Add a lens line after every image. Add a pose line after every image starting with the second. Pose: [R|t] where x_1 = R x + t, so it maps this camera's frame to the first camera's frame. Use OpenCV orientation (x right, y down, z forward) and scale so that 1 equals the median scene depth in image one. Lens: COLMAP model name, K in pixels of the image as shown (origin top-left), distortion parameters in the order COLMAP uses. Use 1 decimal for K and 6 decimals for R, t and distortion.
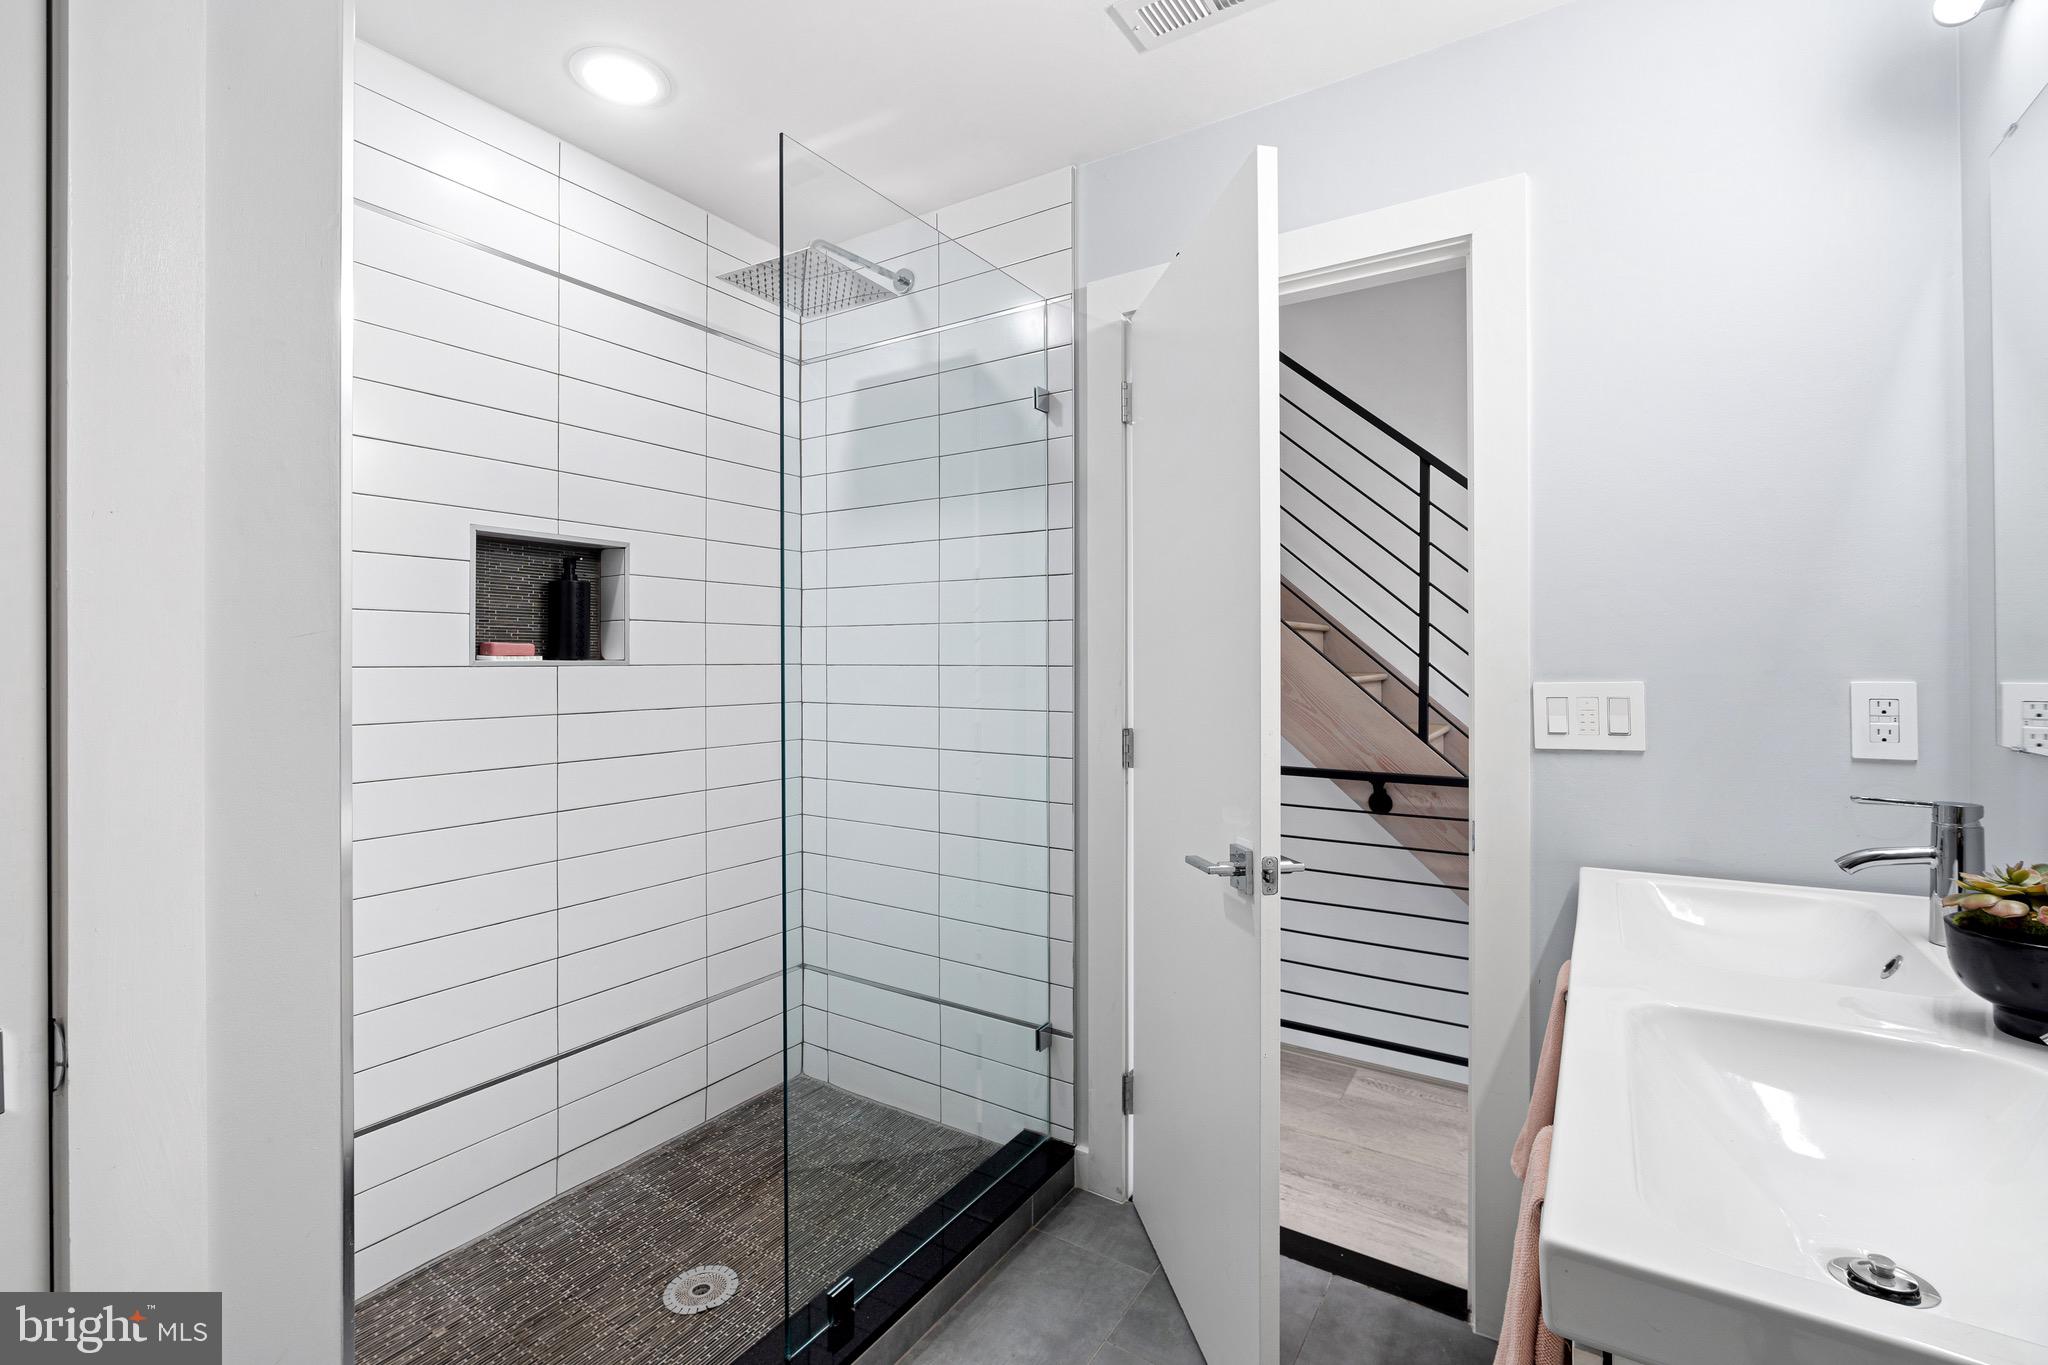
lens RADIAL K [[903.2, 0, 1022.7], [0, 903.2, 672.6], [0, 0, 1]] dist [-0.002966, -0.000348]
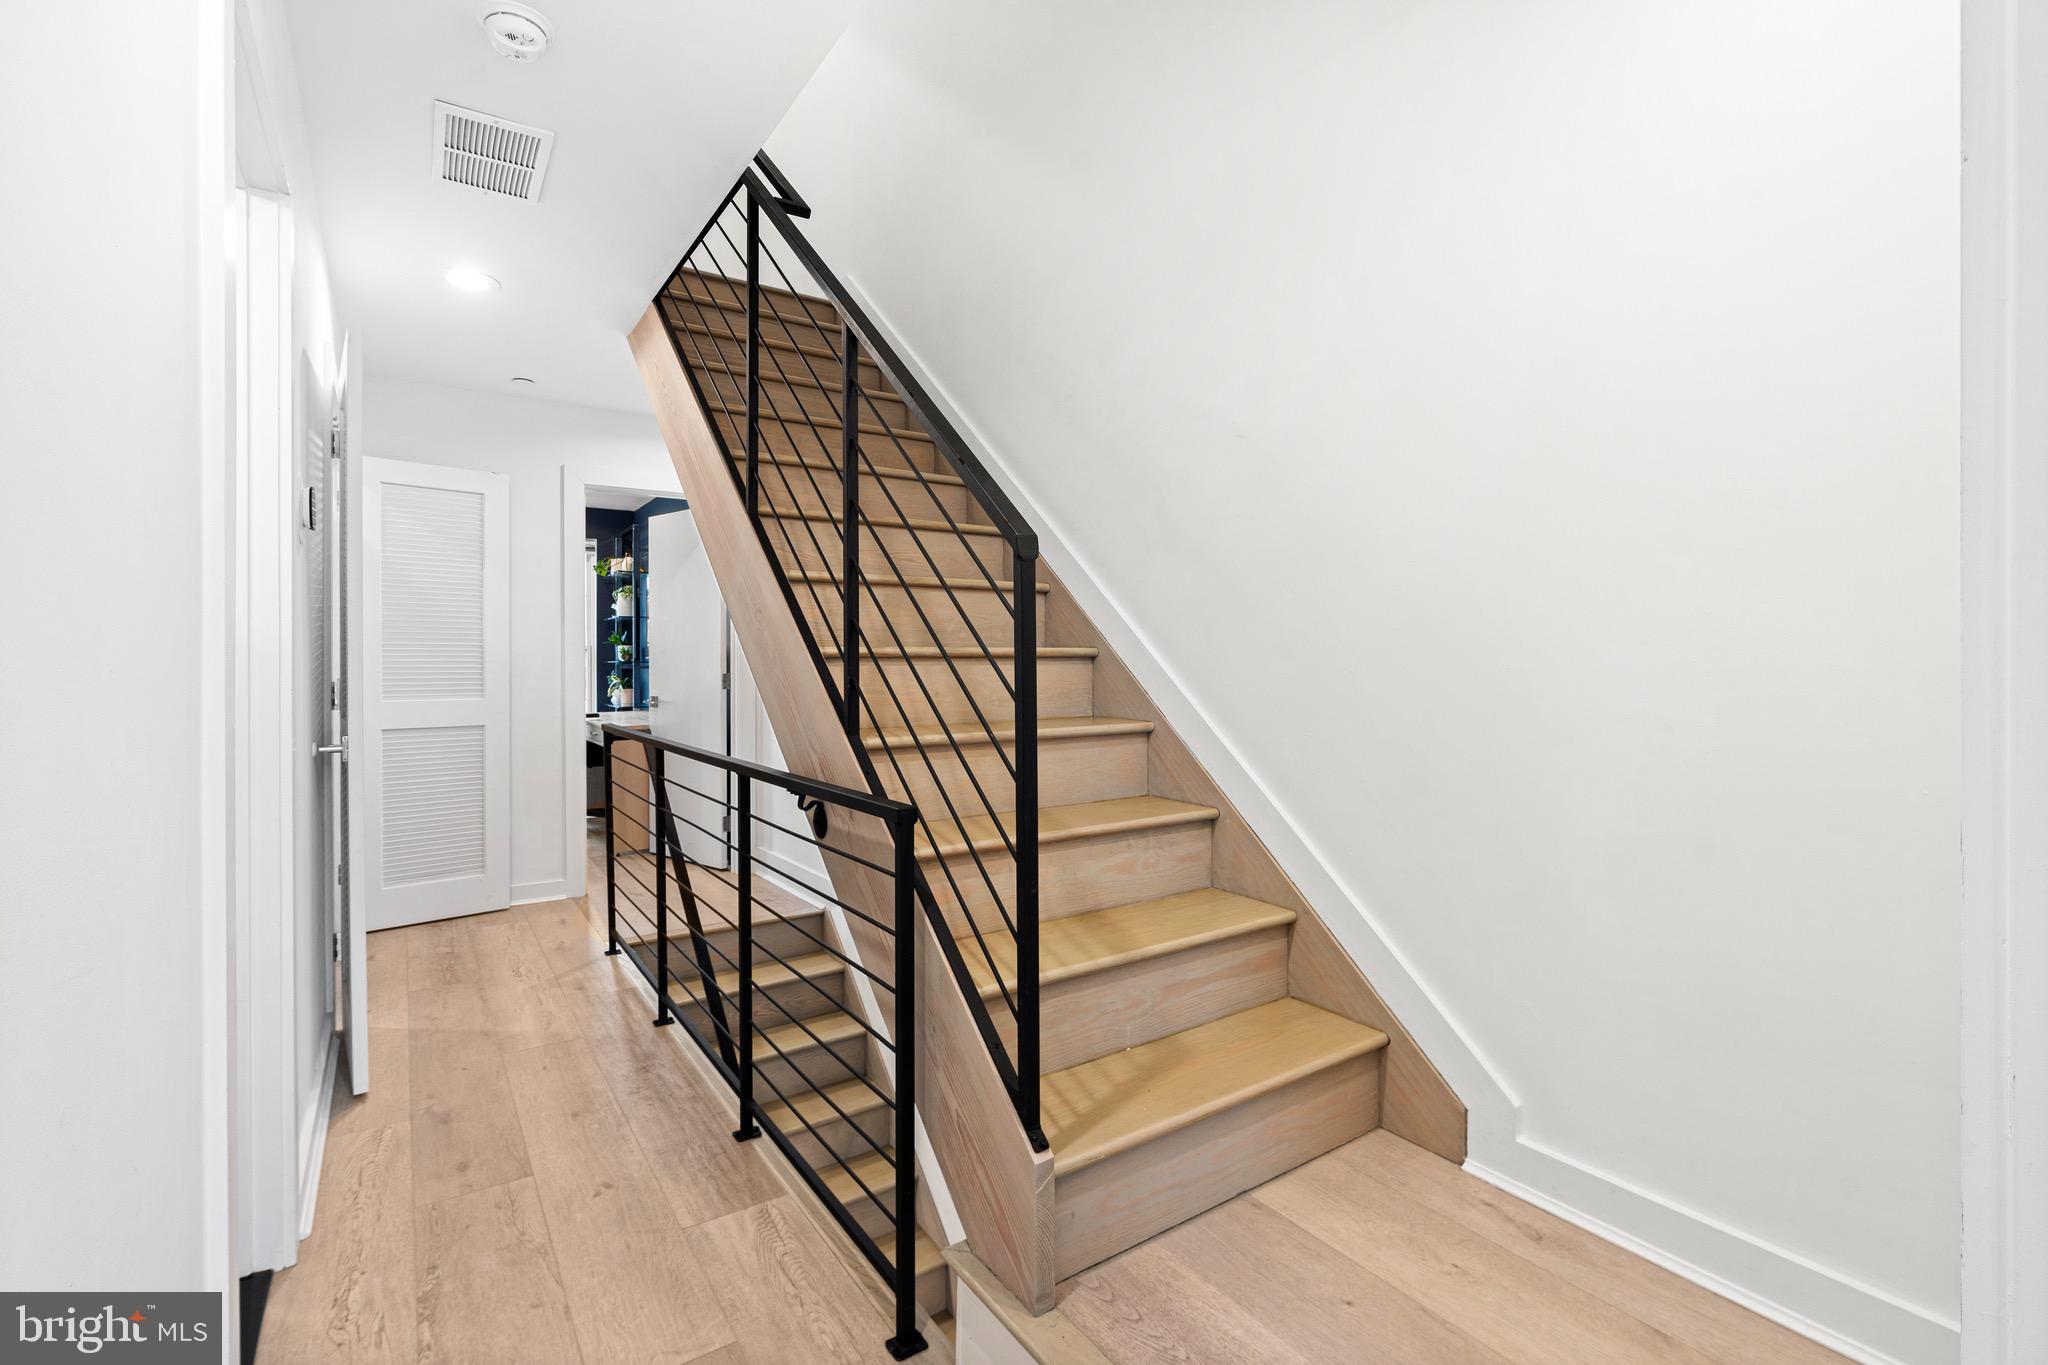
lens RADIAL K [[903.2, 0, 1016.9], [0, 903.2, 681.0], [0, 0, 1]] dist [-0.002966, -0.000348]
pose [[0.914886, 0.009550, -0.403600, 0.877273], [-0.003430, 0.999868, 0.015884, 0.021687], [0.403698, -0.013147, 0.914798, 0.450025]]
